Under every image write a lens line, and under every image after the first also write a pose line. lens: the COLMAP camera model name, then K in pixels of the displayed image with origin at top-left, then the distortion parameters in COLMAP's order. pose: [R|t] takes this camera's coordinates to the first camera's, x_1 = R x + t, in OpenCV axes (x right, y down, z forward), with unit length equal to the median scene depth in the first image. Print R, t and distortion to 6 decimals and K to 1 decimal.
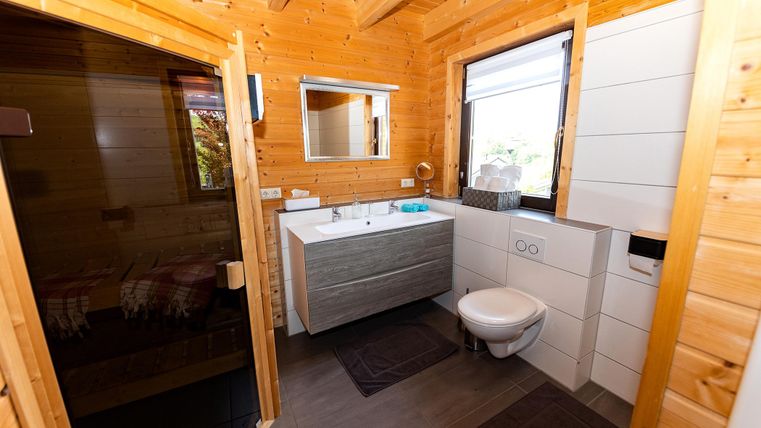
lens RADIAL K [[296.5, 0, 381.7], [0, 296.5, 214.4], [0, 0, 1]] dist [-0.000396, 0.000000]
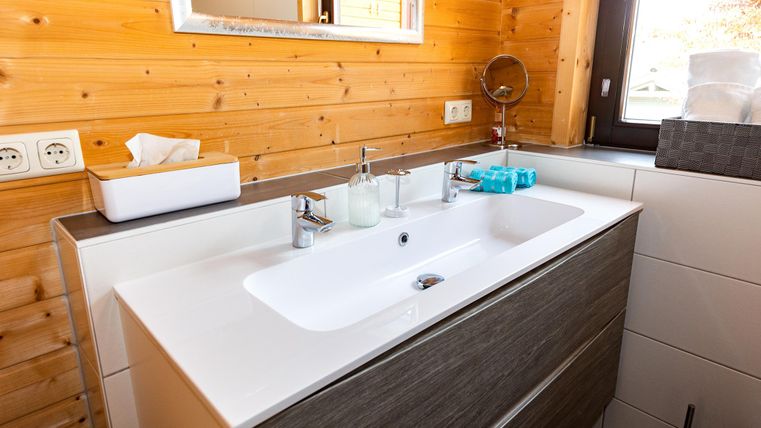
lens RADIAL K [[455.7, 0, 377.1], [0, 455.7, 192.8], [0, 0, 1]] dist [0.008917, -0.000398]
pose [[0.973451, -0.051217, 0.223091, -0.172500], [0.040701, 0.997844, 0.051487, -0.043344], [-0.225247, -0.041041, 0.973437, 0.530933]]
